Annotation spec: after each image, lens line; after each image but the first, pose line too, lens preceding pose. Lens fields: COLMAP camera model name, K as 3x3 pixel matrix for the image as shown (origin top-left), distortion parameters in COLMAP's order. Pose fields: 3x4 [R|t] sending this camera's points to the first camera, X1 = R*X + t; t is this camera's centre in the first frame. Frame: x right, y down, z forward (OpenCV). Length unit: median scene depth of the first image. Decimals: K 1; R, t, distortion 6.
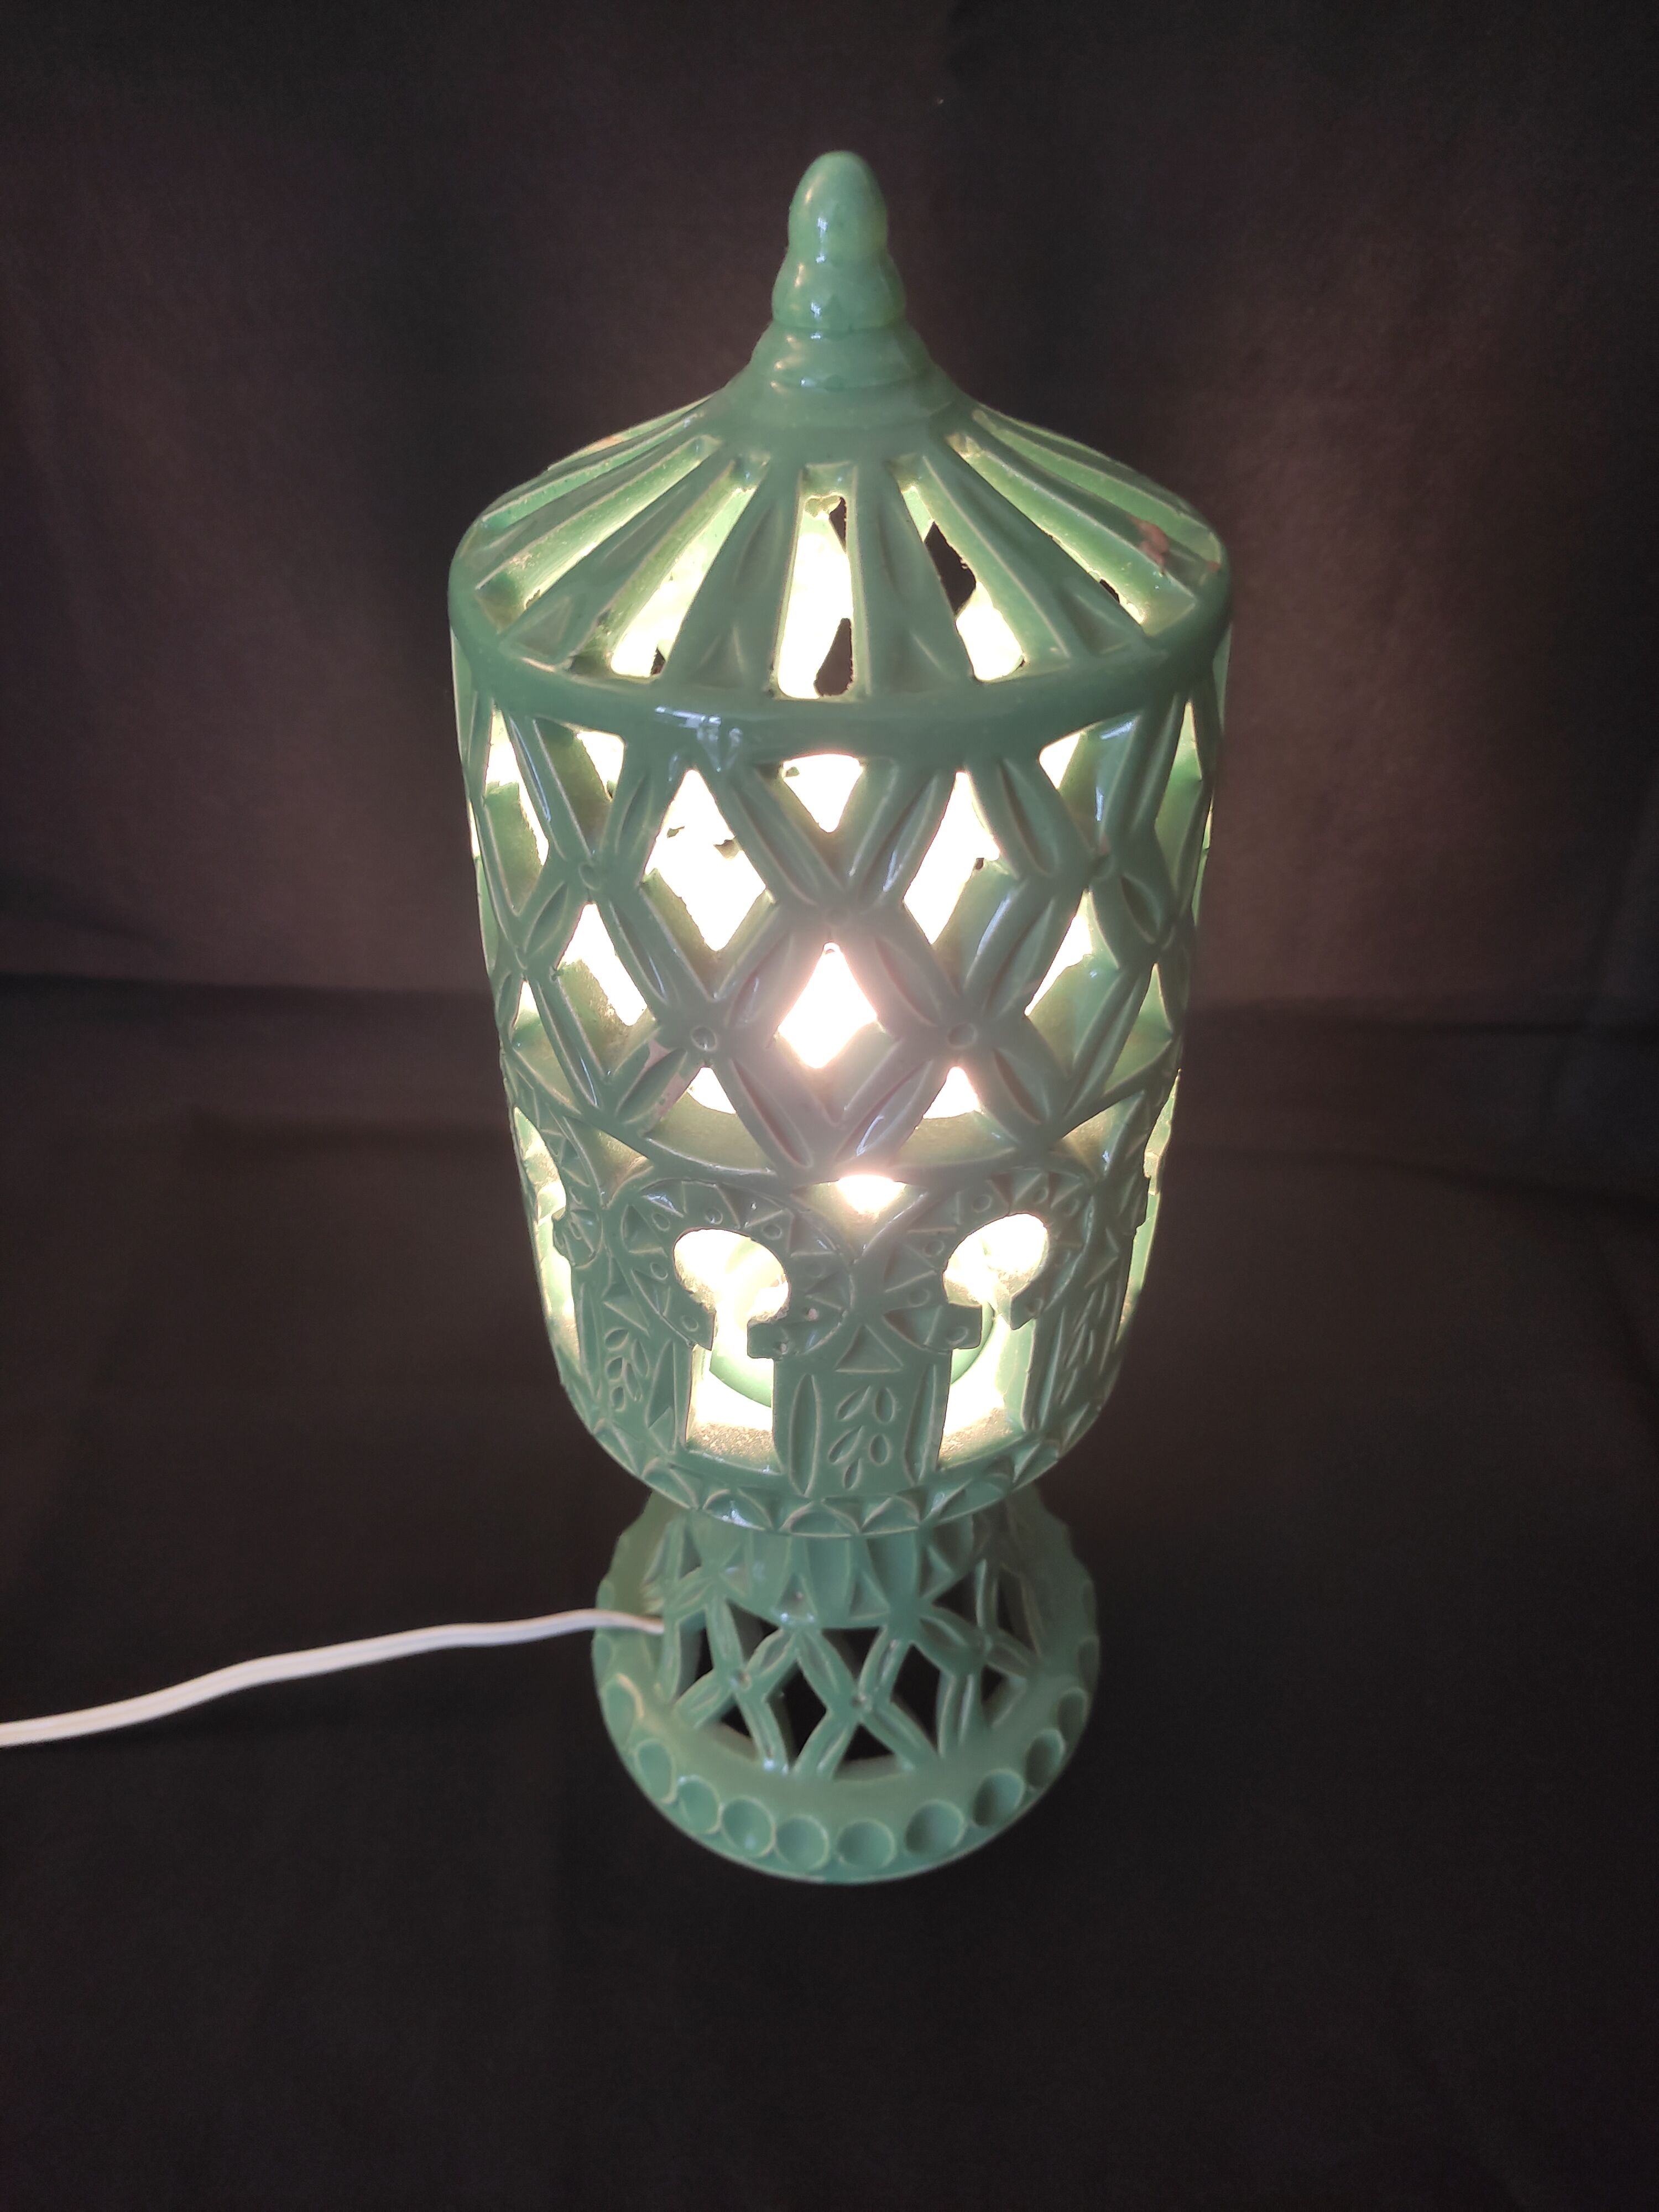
lens RADIAL K [[1699.3, 0, 829.5], [0, 1699.3, 1106.0], [0, 0, 1]] dist [-0.006890, -0.013138]
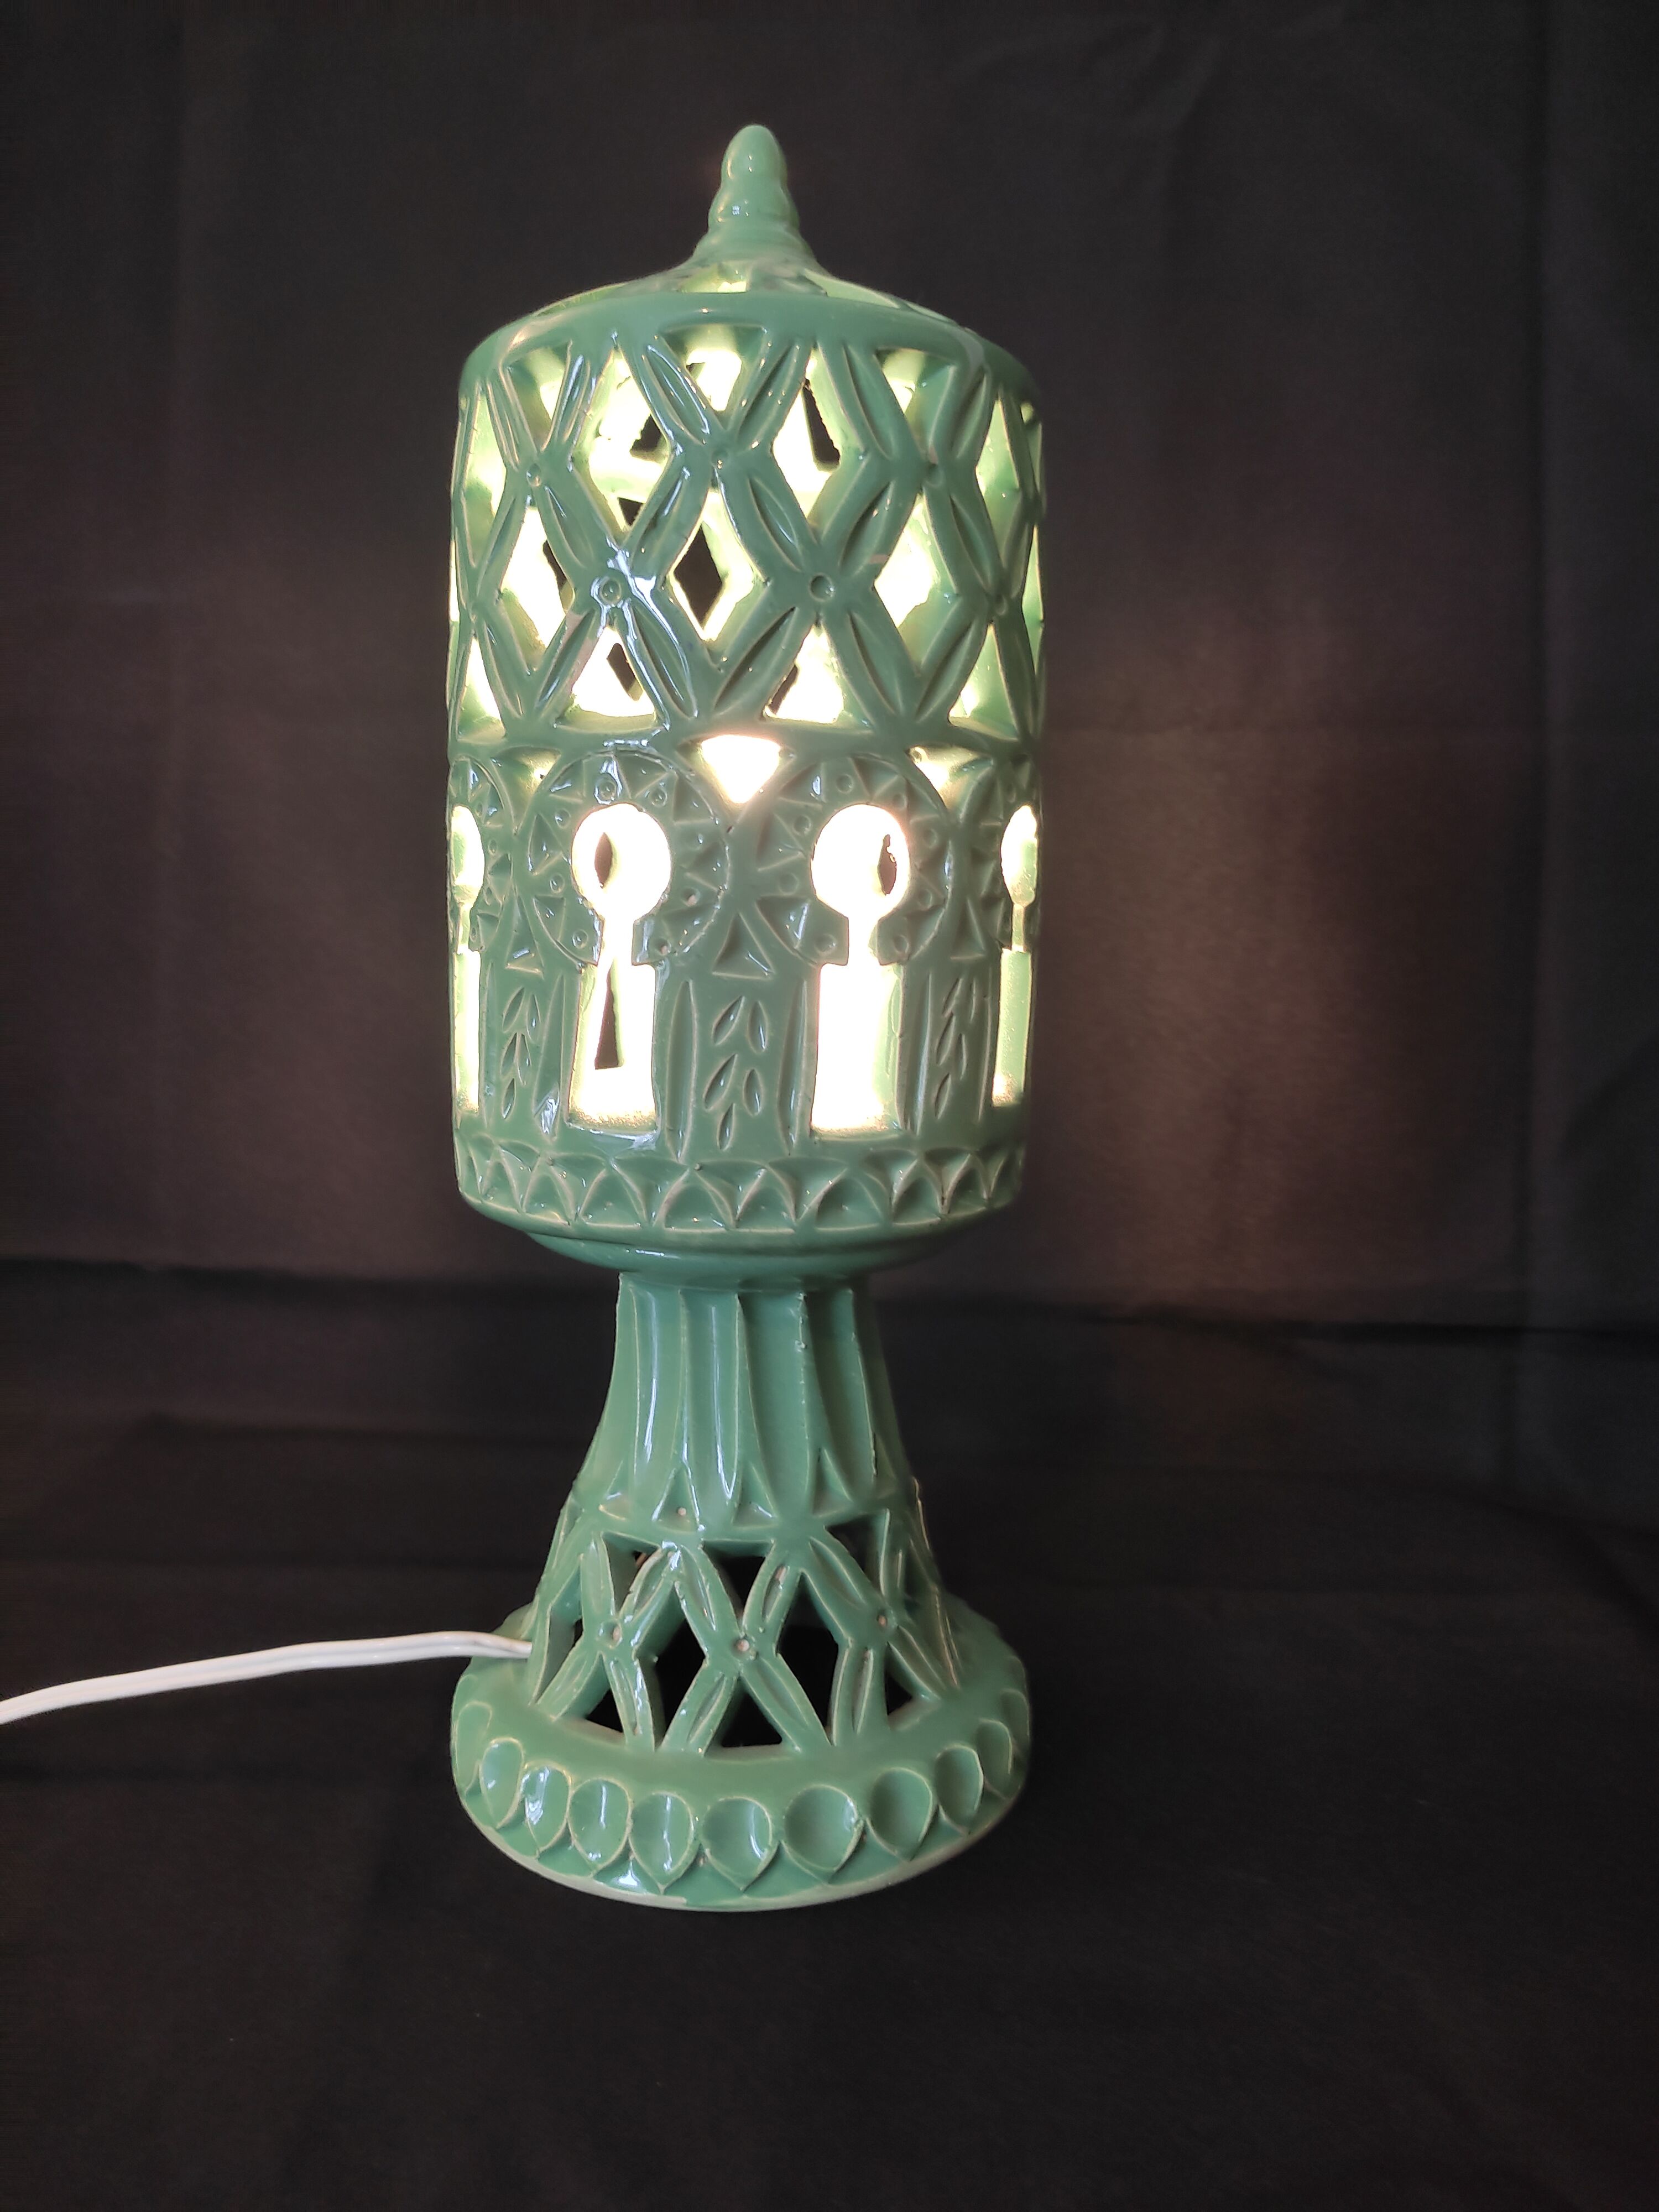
lens RADIAL K [[1699.3, 0, 829.5], [0, 1699.3, 1106.0], [0, 0, 1]] dist [-0.006890, -0.013138]
pose [[0.999333, 0.026635, -0.025001, 0.096576], [-0.035863, 0.845539, -0.532708, 0.719490], [0.006951, 0.533249, 0.845930, 0.128309]]
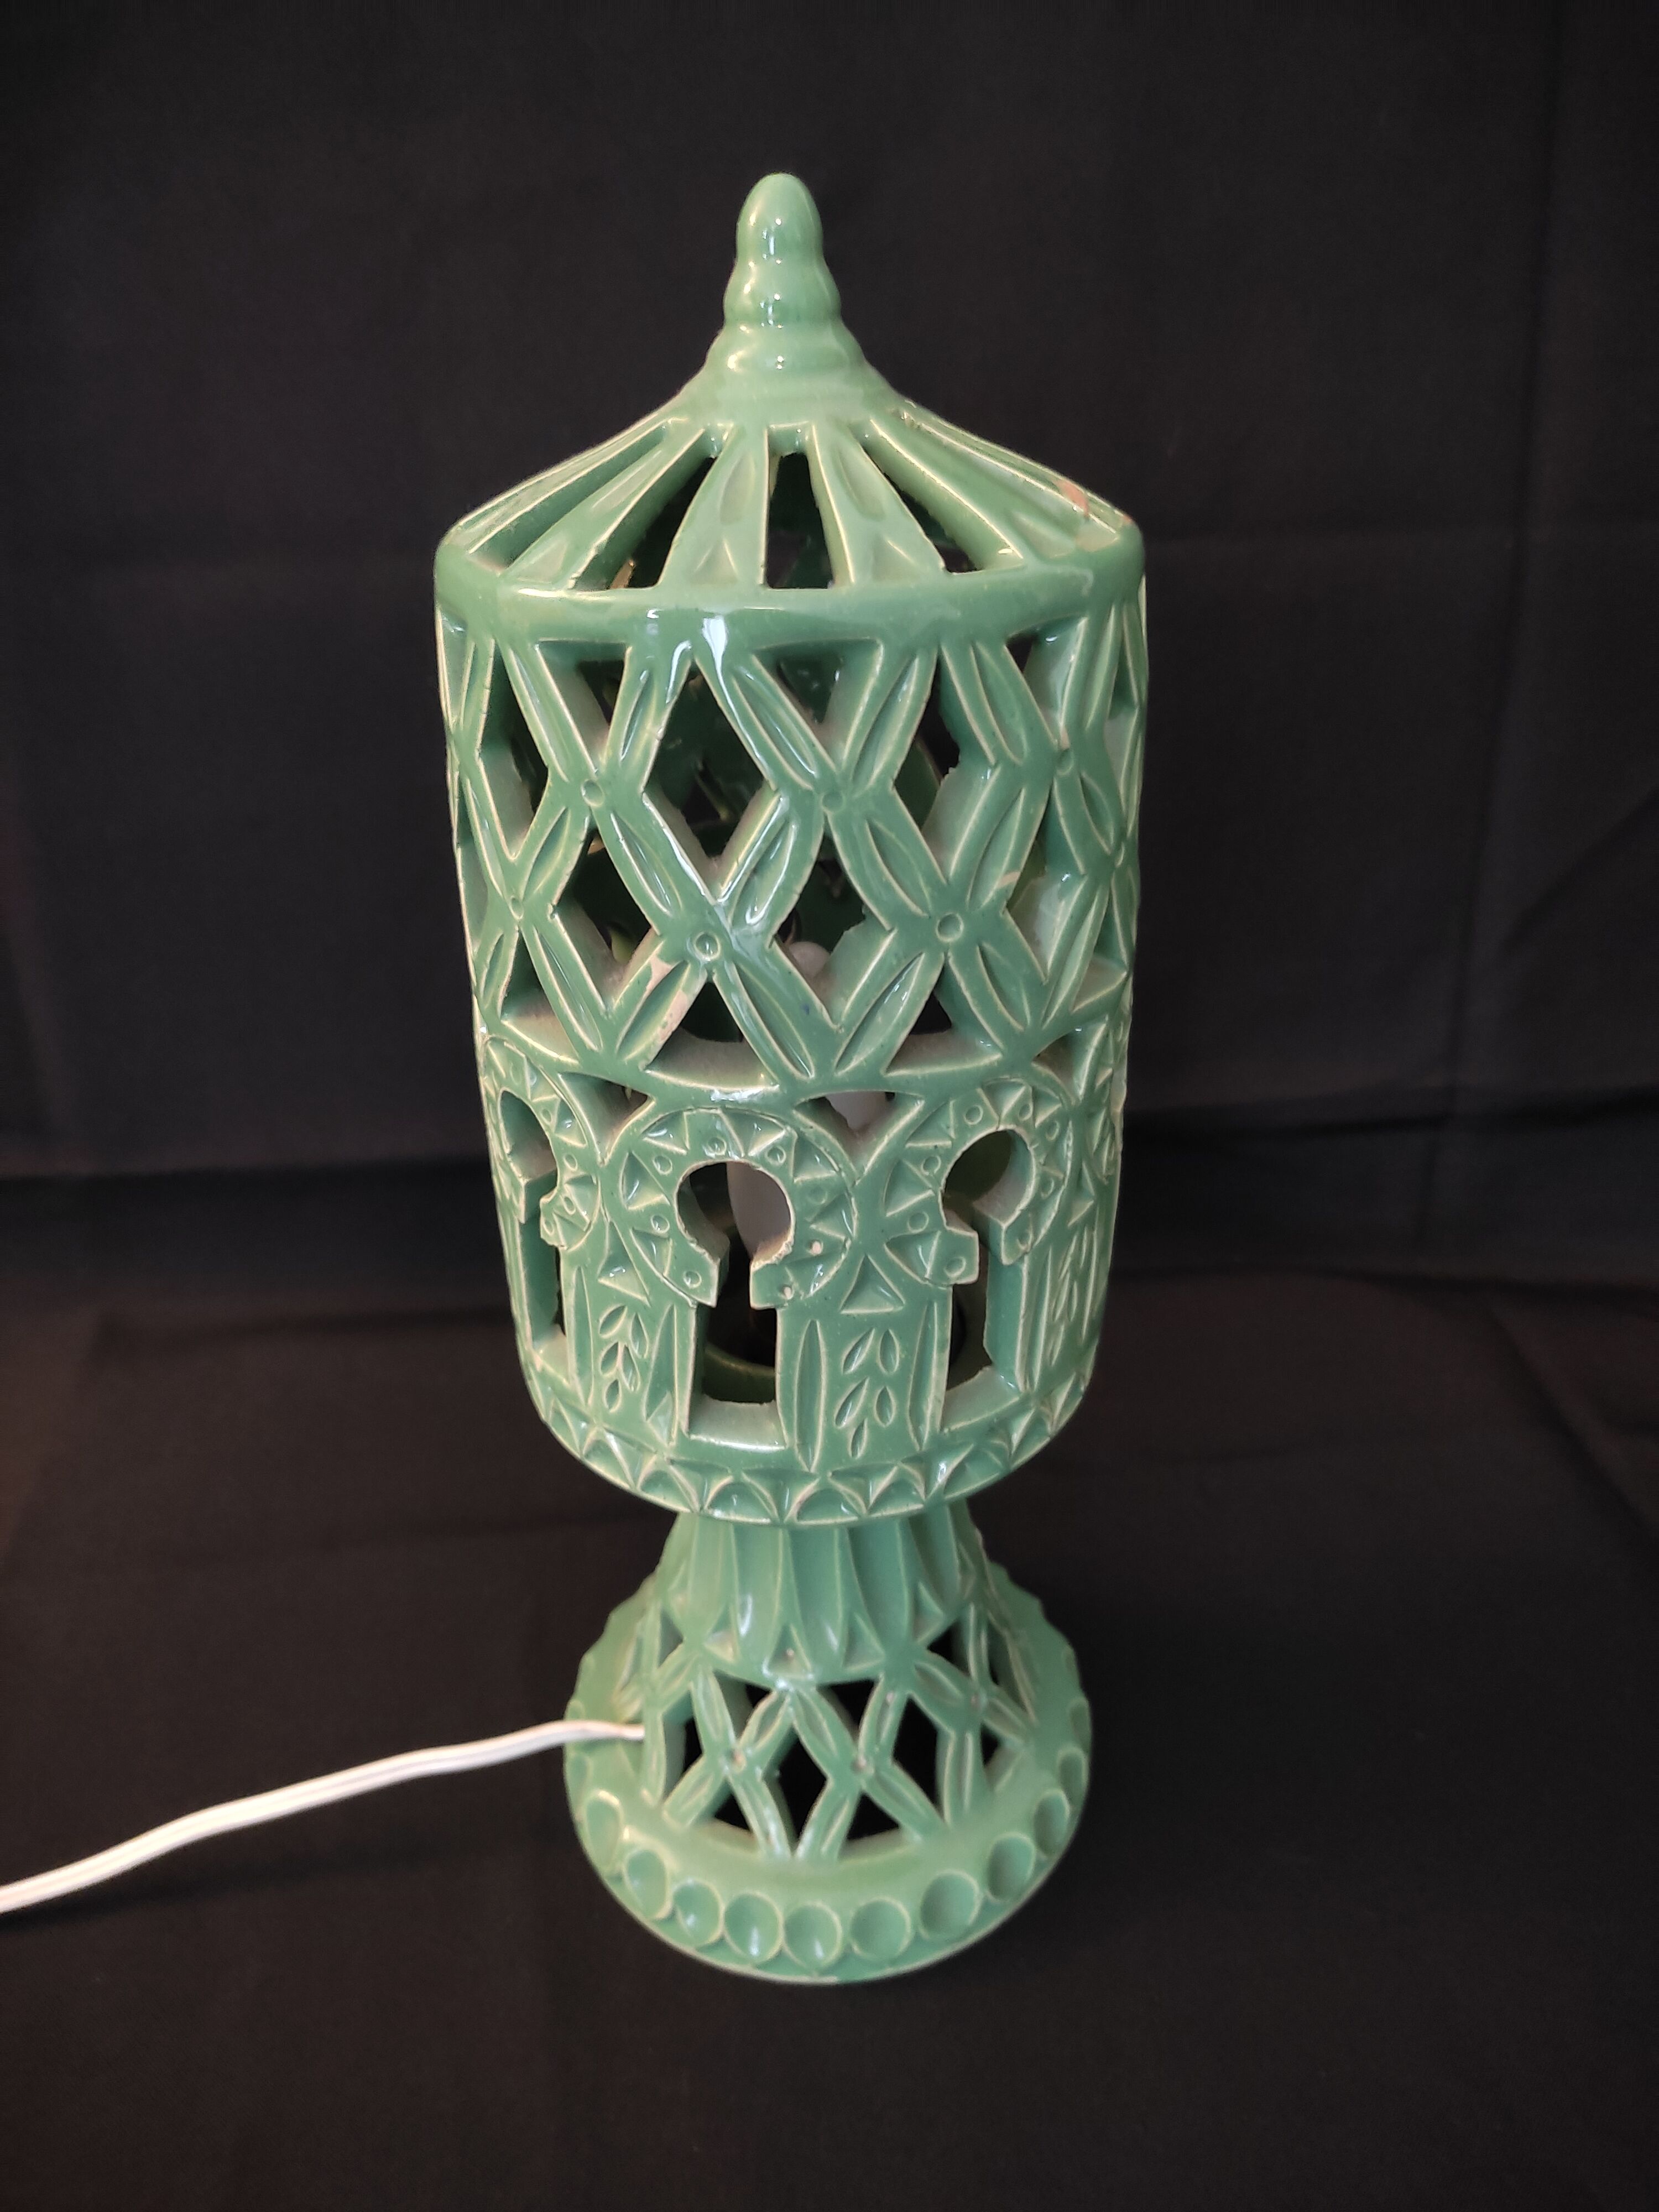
lens RADIAL K [[1699.3, 0, 829.5], [0, 1699.3, 1106.0], [0, 0, 1]] dist [-0.006890, -0.013138]
pose [[0.992529, -0.069120, 0.100546, -0.086967], [0.087199, 0.978234, -0.188294, 0.204579], [-0.085342, 0.195655, 0.976952, -0.009580]]
